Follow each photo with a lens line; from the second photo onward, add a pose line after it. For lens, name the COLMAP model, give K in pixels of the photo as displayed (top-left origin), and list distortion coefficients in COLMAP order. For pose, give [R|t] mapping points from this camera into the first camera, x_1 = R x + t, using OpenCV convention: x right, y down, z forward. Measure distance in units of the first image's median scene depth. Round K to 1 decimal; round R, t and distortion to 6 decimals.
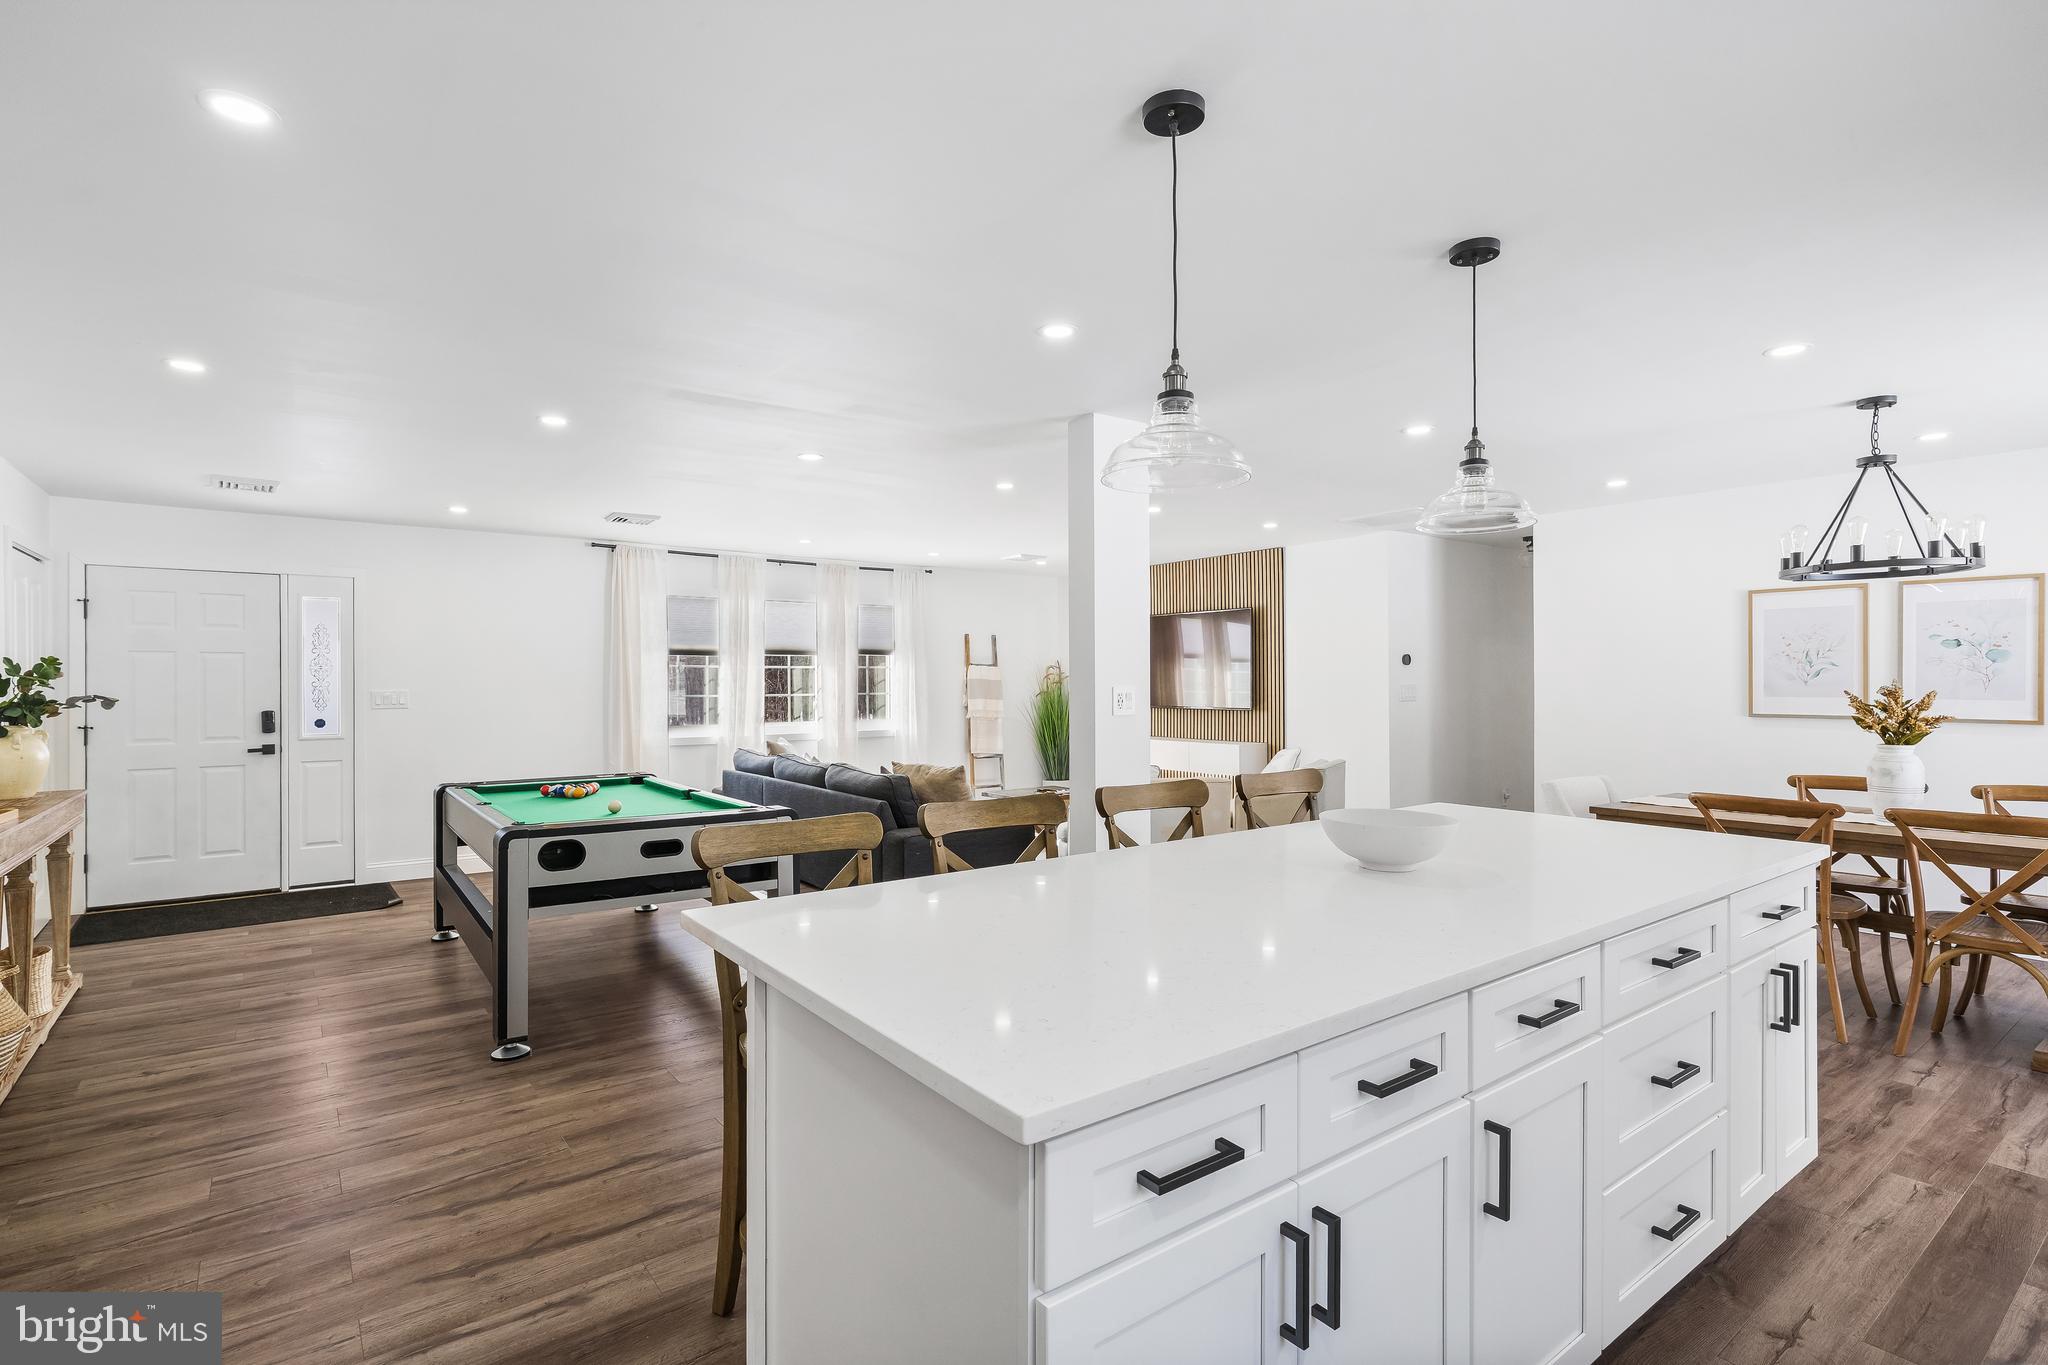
lens RADIAL K [[969.2, 0, 1001.7], [0, 969.2, 675.0], [0, 0, 1]] dist [0.000711, -0.000222]
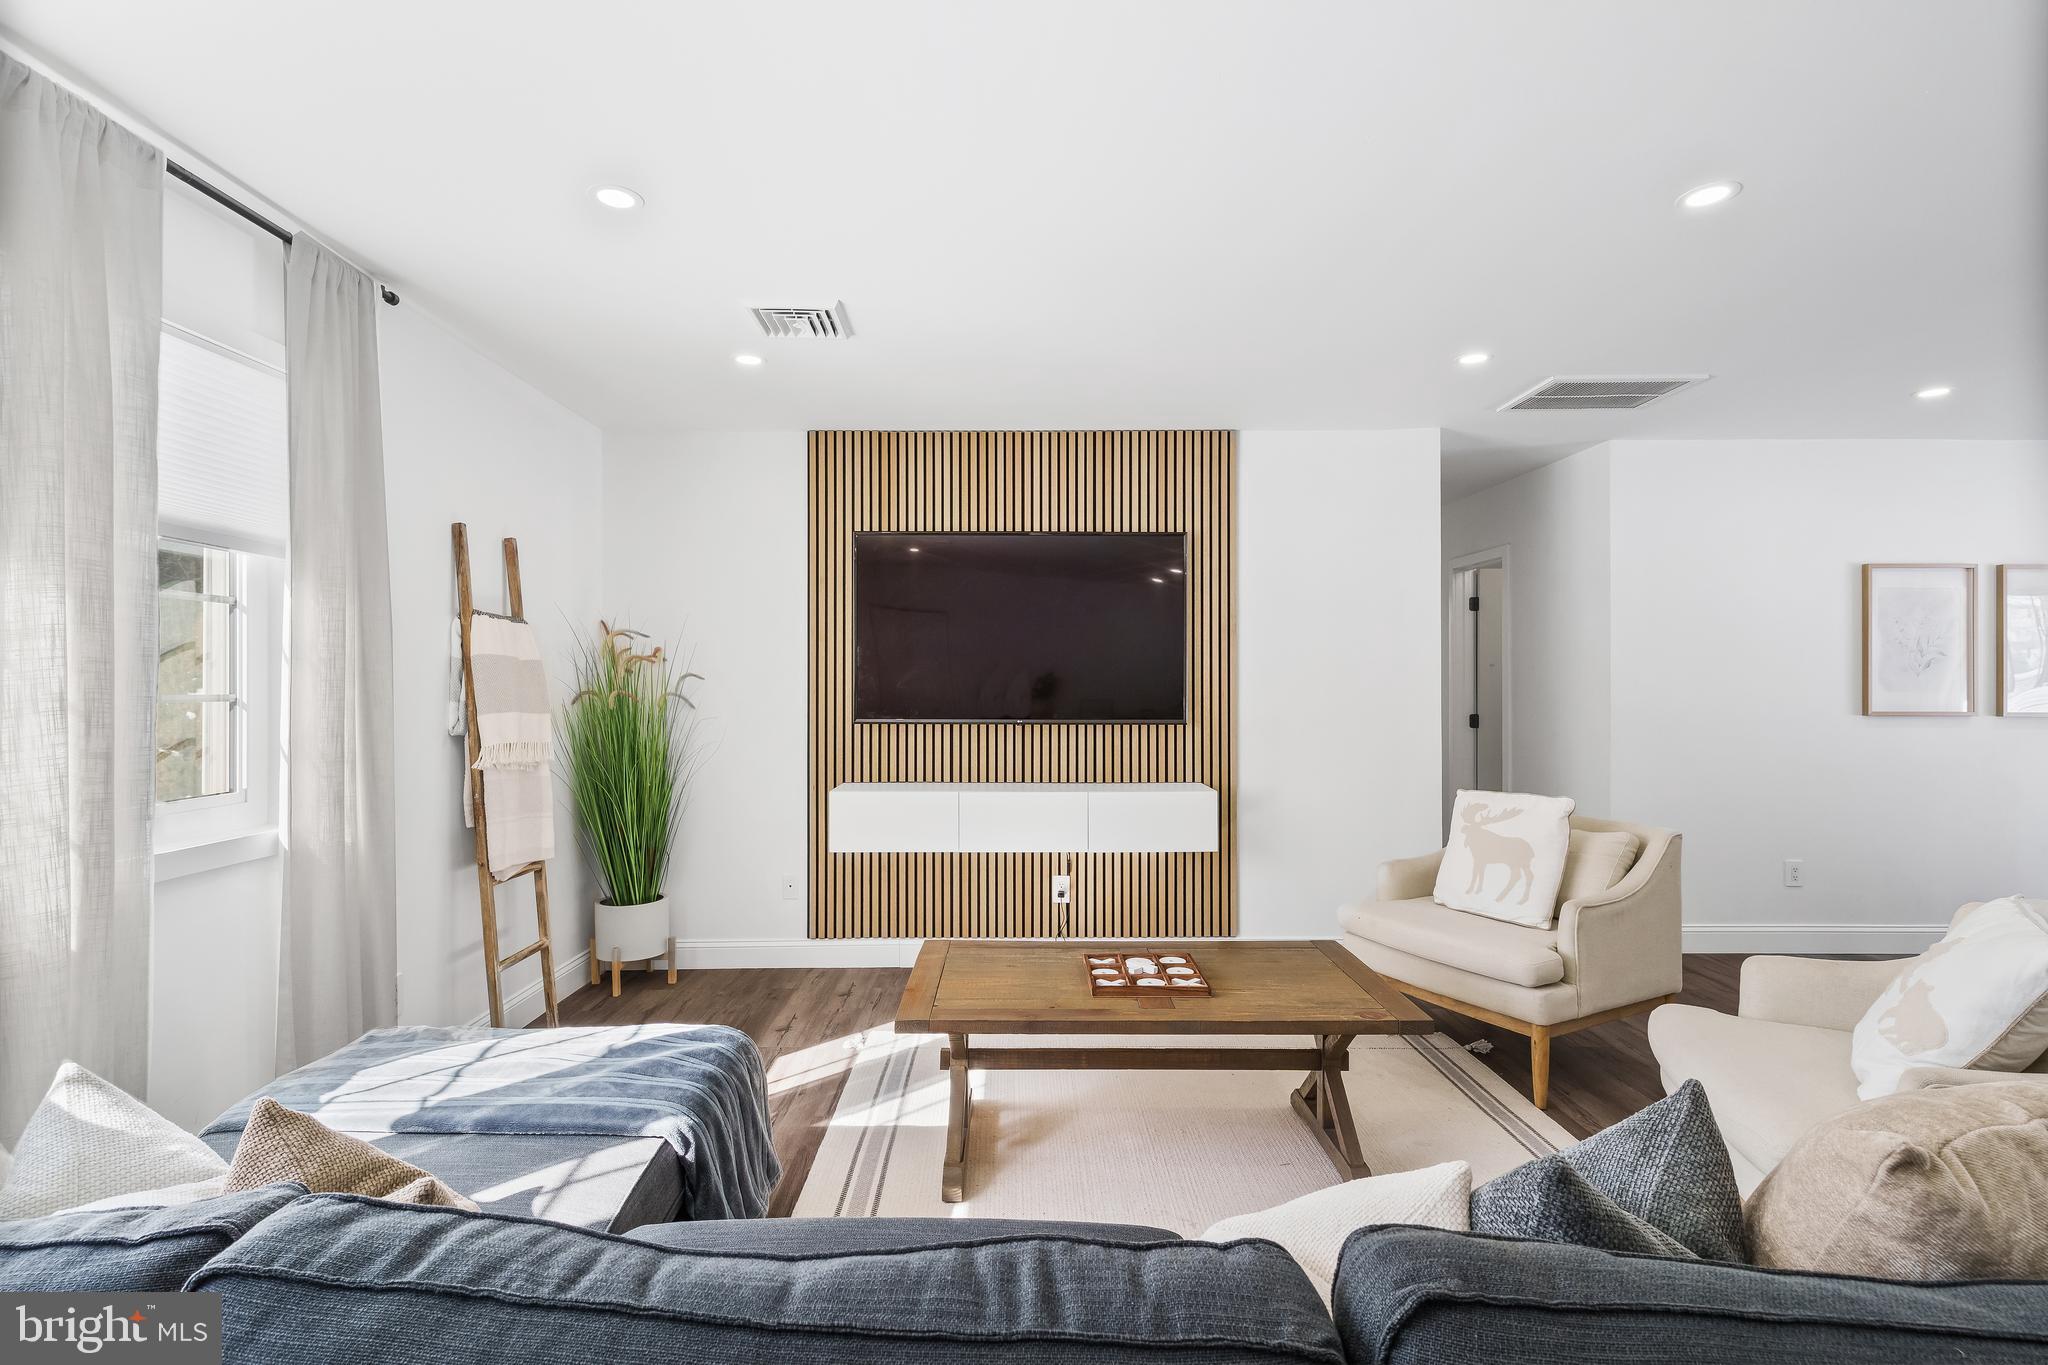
lens RADIAL K [[969.2, 0, 1001.7], [0, 969.2, 675.0], [0, 0, 1]] dist [0.000711, -0.000222]
pose [[0.589905, 0.000660, 0.807472, -0.494314], [-0.012212, 0.999893, 0.008104, 0.015407], [-0.807380, -0.014642, 0.589850, 1.583838]]
